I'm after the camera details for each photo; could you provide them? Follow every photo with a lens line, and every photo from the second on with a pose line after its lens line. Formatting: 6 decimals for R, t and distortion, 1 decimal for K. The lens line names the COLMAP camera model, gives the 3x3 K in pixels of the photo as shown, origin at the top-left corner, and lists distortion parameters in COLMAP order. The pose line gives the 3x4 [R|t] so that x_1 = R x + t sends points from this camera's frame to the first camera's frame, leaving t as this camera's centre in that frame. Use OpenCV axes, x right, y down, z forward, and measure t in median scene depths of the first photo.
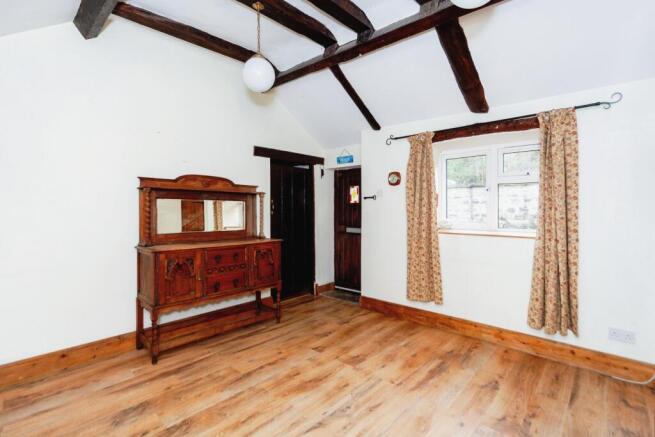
lens RADIAL K [[297.2, 0, 327.6], [0, 297.2, 214.8], [0, 0, 1]] dist [0.004546, -0.000280]
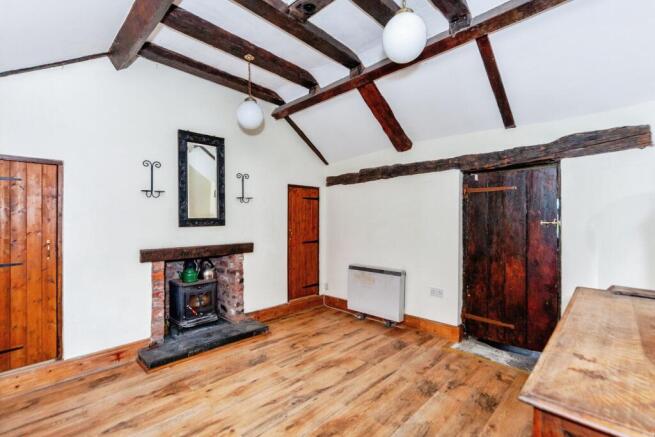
lens RADIAL K [[297.2, 0, 327.9], [0, 297.2, 219.5], [0, 0, 1]] dist [0.004546, -0.000280]
pose [[-1.000000, 0.000019, 0.000237, -0.054314], [0.000022, 0.999940, 0.010940, -0.039362], [-0.000236, 0.010940, -0.999940, 2.027701]]
